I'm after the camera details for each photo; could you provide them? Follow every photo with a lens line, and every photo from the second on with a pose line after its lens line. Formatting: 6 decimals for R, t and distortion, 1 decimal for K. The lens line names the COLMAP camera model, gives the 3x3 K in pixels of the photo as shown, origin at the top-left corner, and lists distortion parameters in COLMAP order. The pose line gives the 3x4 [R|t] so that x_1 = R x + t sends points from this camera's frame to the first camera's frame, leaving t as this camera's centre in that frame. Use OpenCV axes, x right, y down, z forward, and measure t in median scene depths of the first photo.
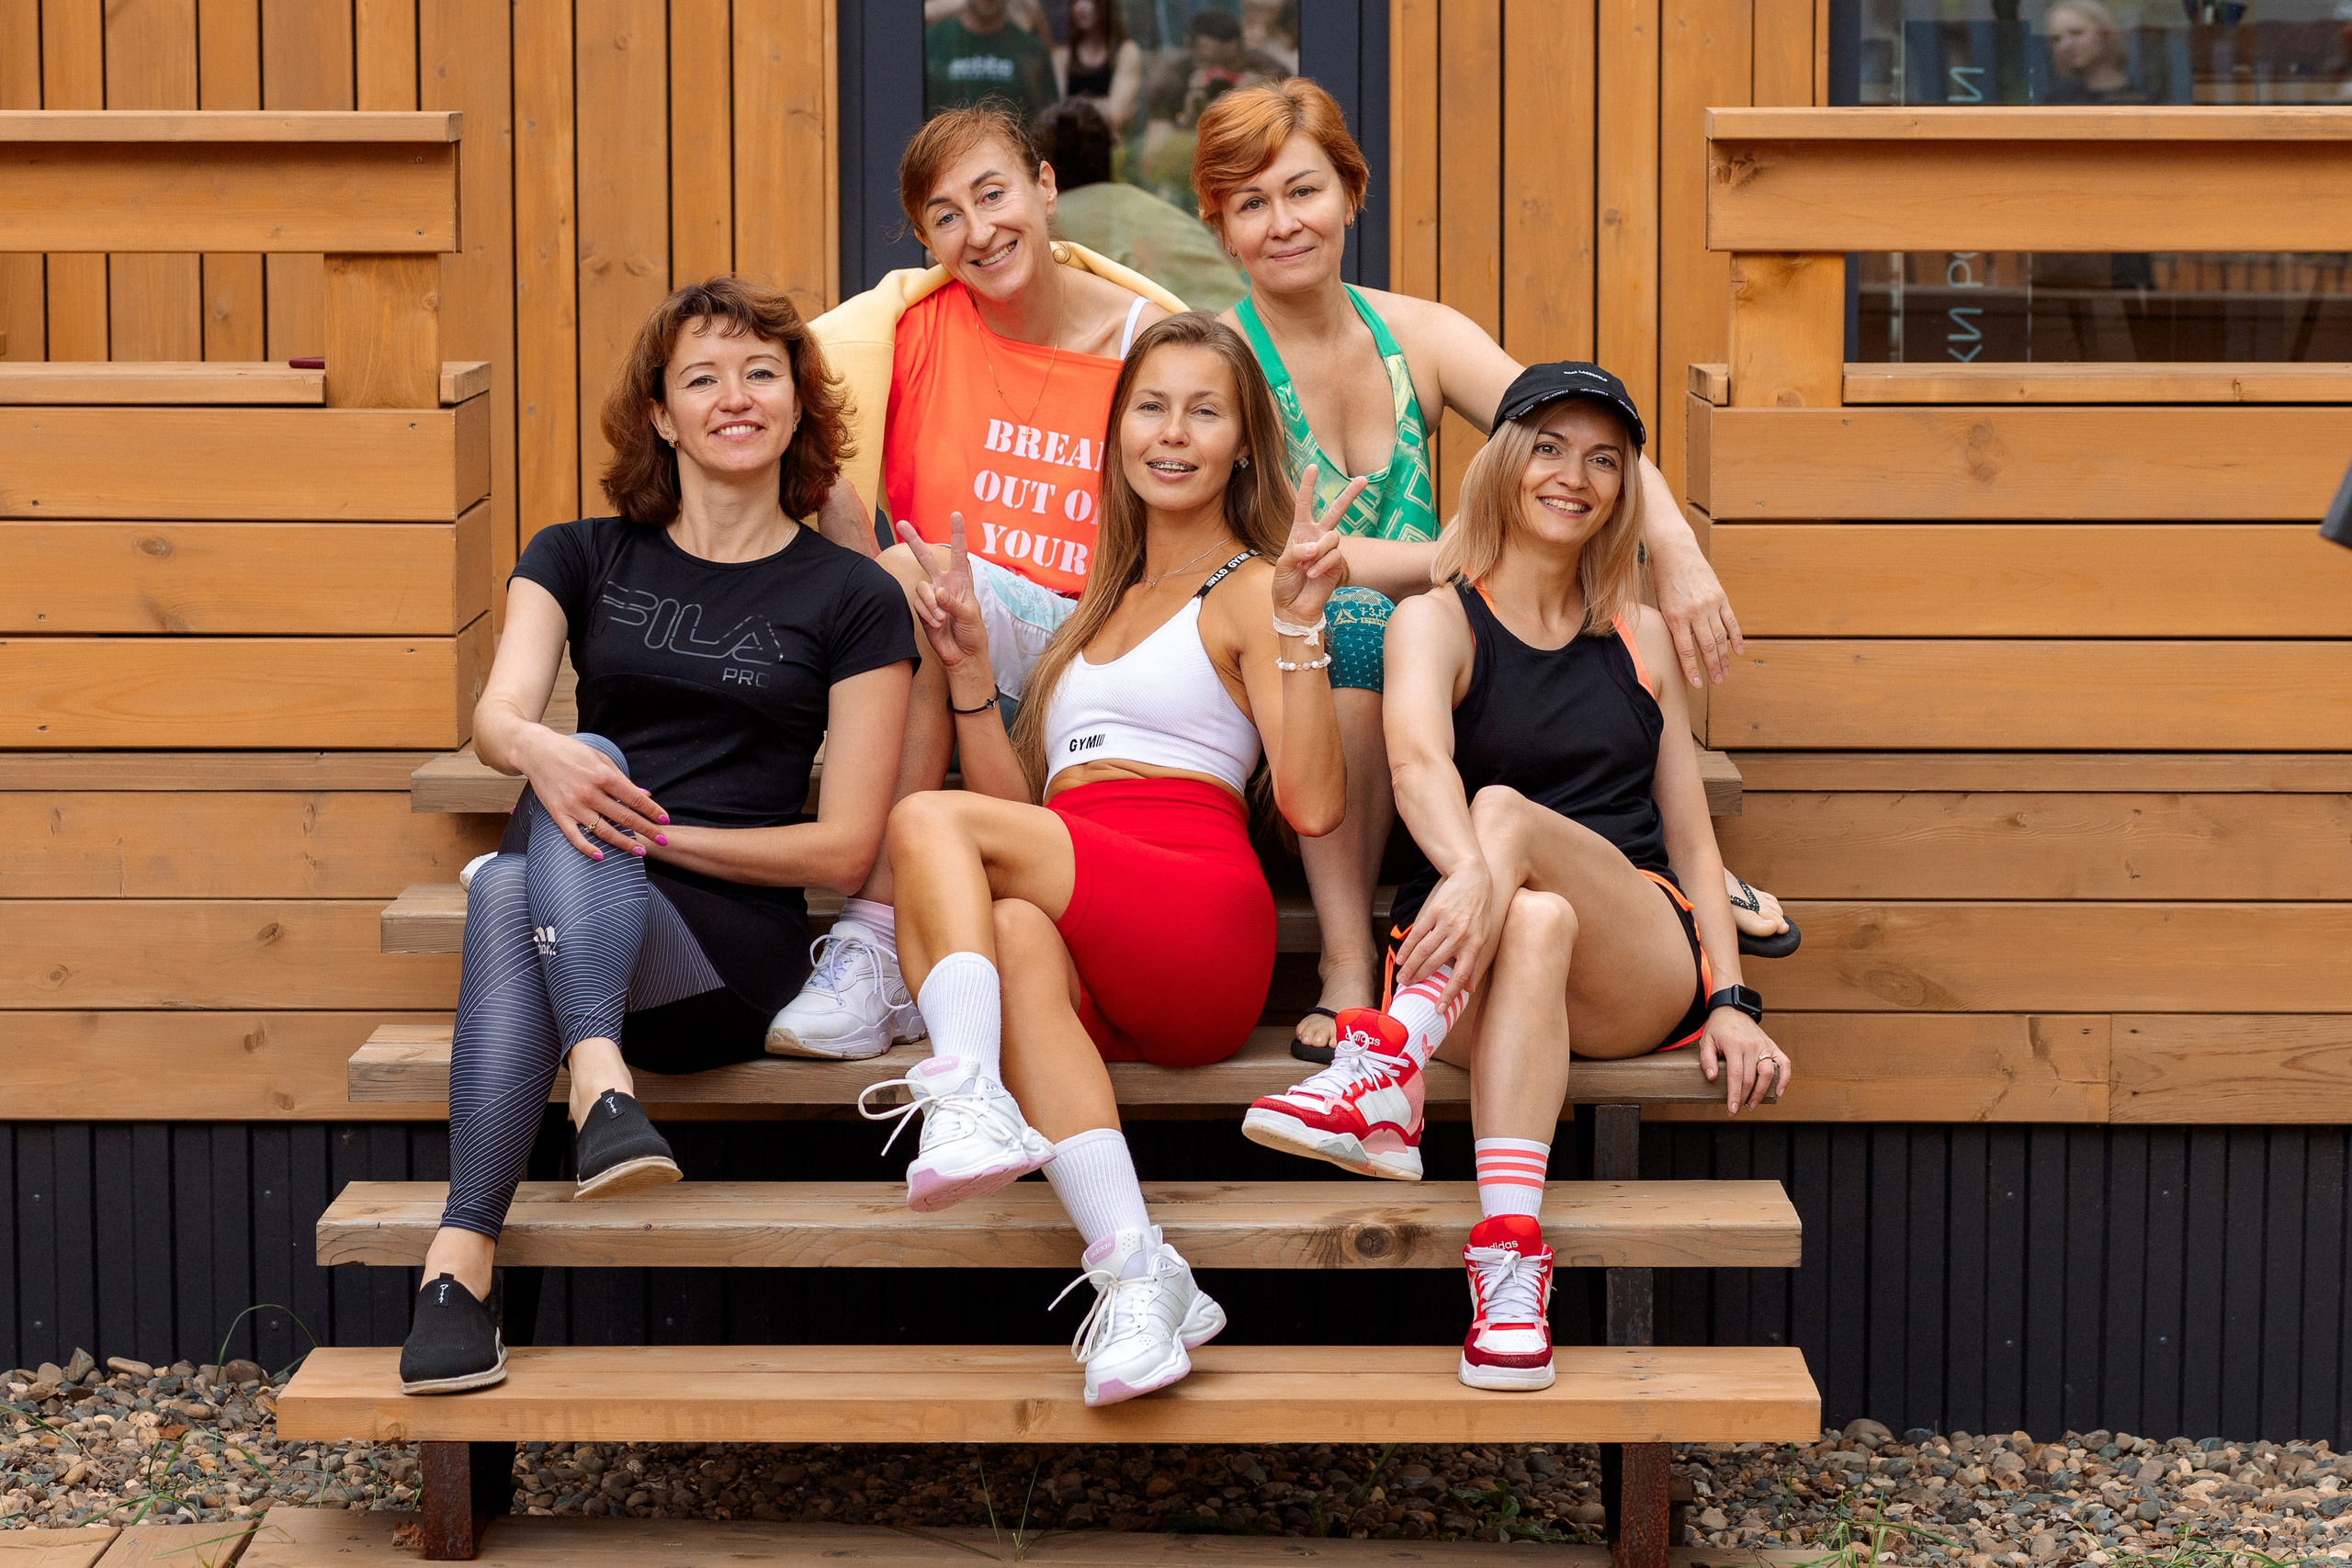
lens RADIAL K [[6545.4, 0, 1176.0], [0, 6545.4, 784.0], [0, 0, 1]] dist [-0.072016, 0.067142]
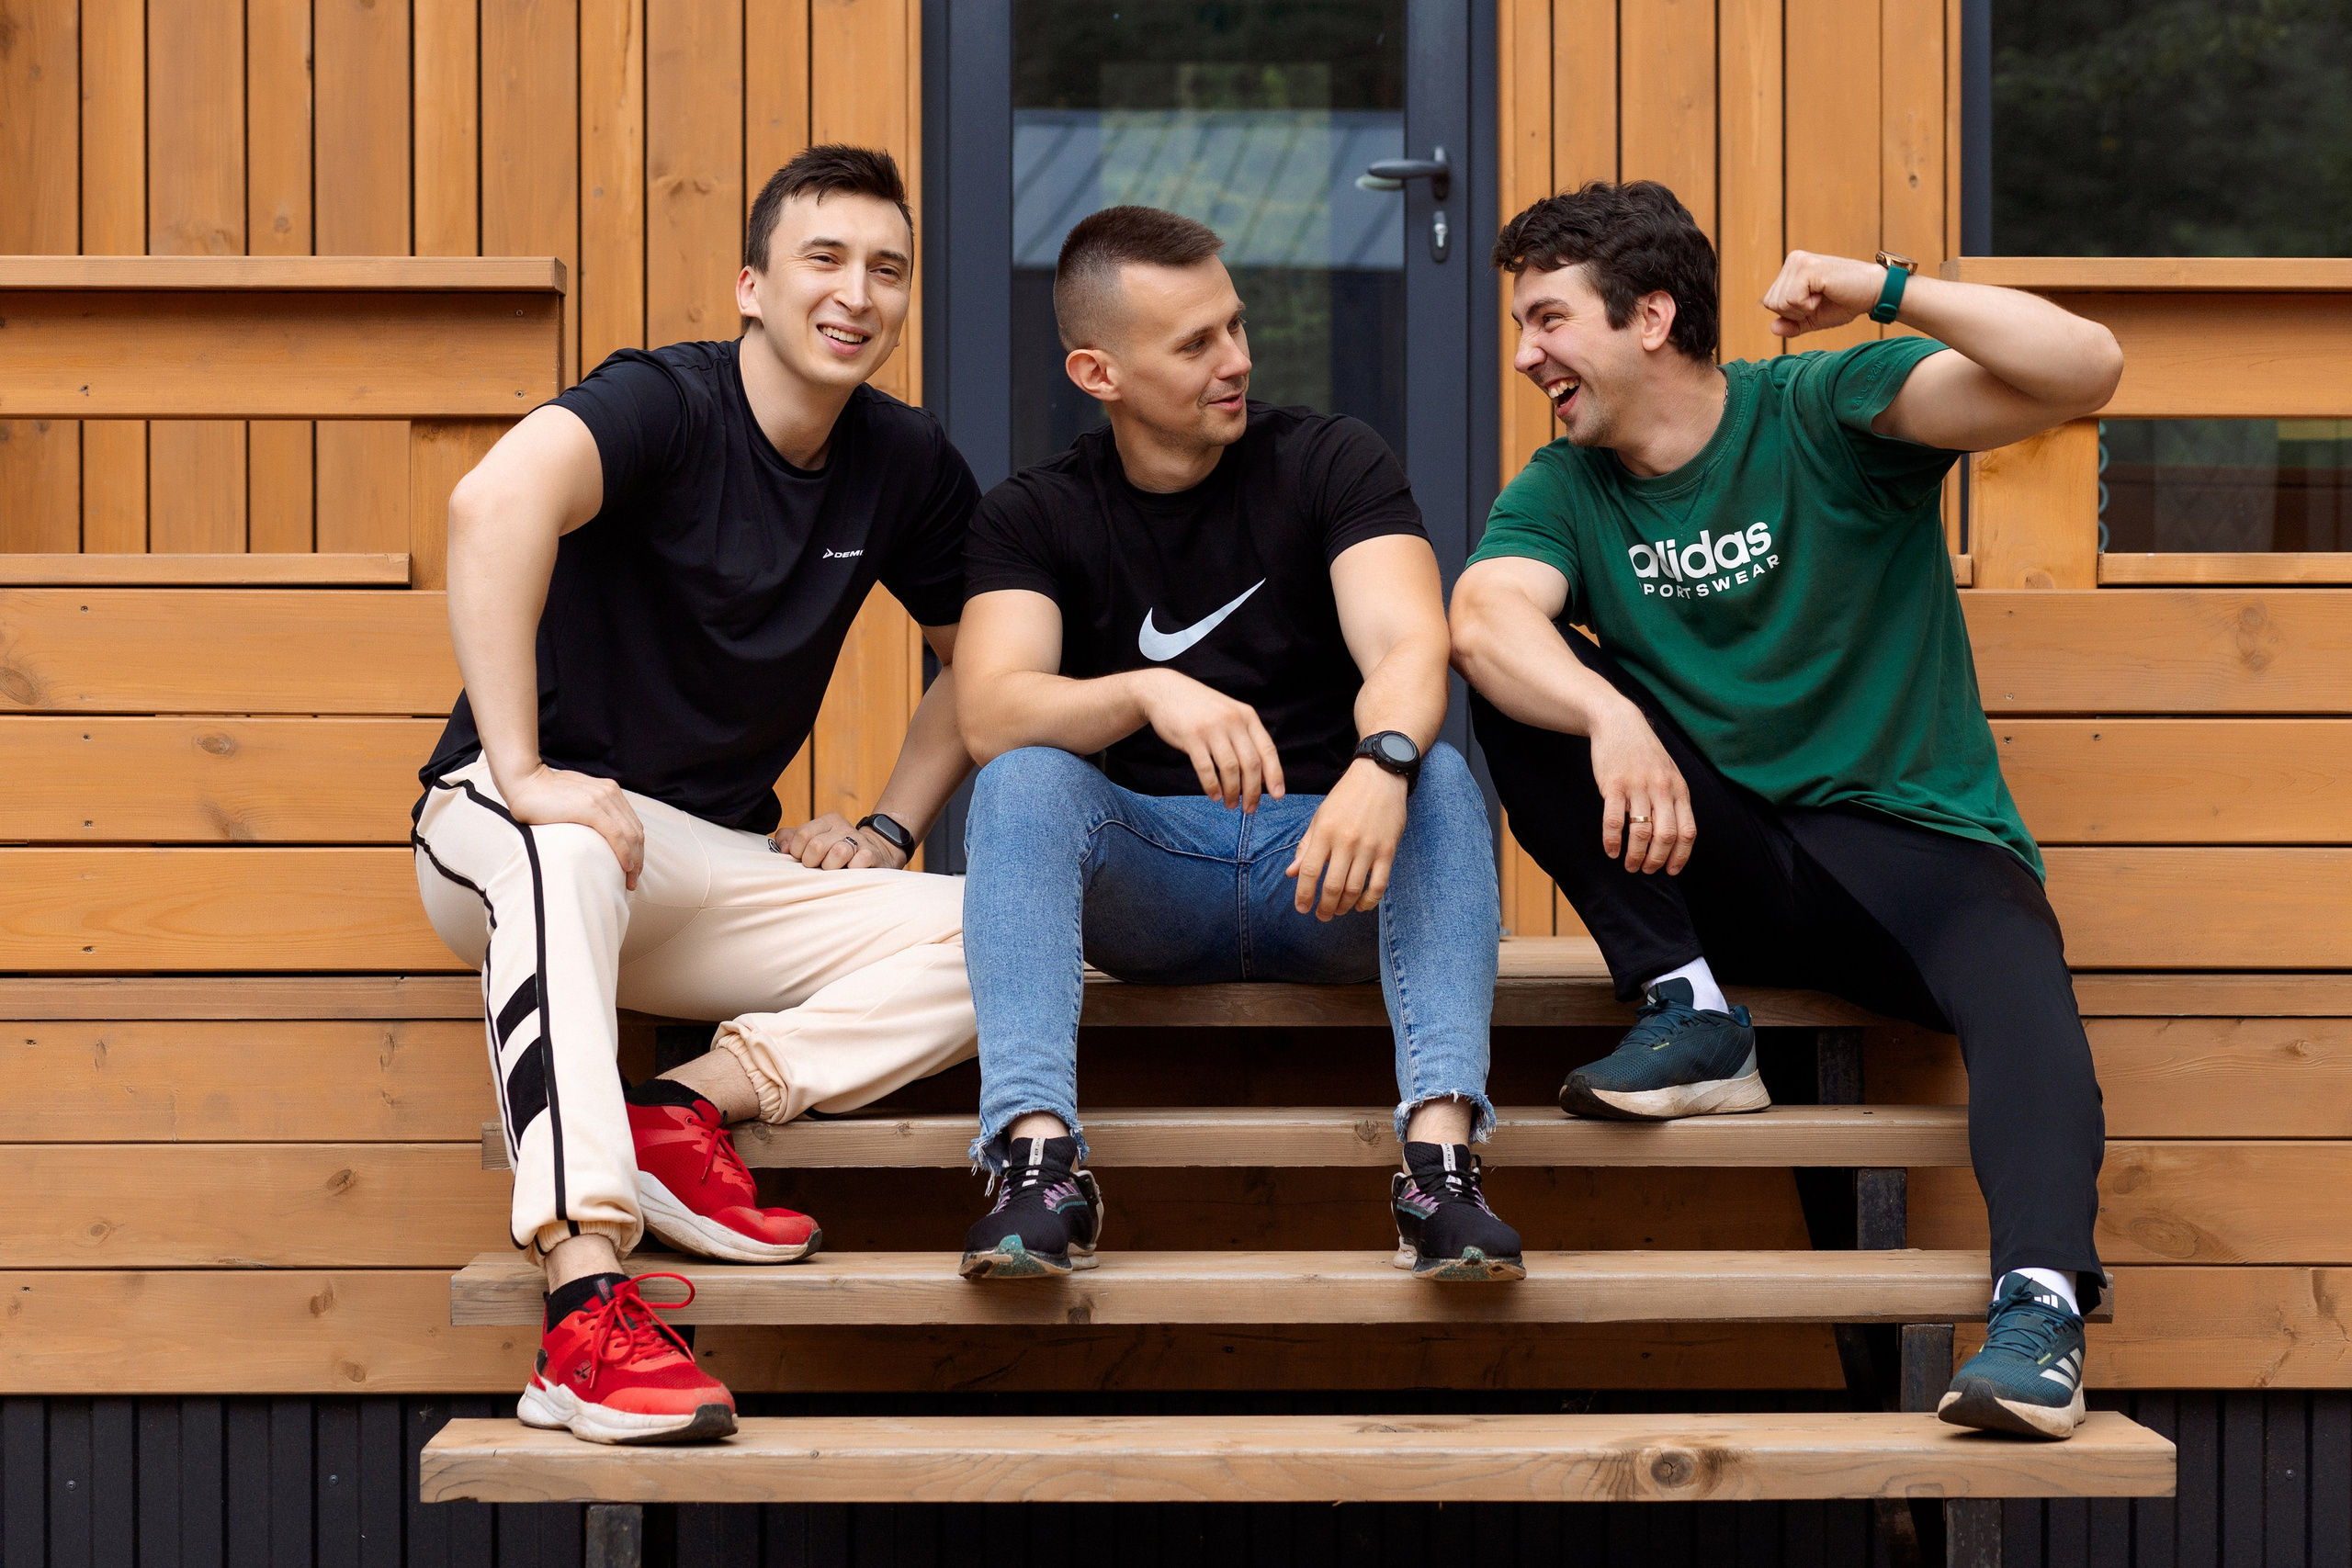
lens RADIAL K [[5776.9, 0, 1176.0], [0, 5776.9, 784.0], [0, 0, 1]] dist [-0.012289, -0.110244]
pose [[0.999693, -0.000271, 0.024772, -0.044886], [0.002706, 0.995152, -0.098309, 0.046958], [-0.024625, 0.098346, 0.994848, 0.212278]]
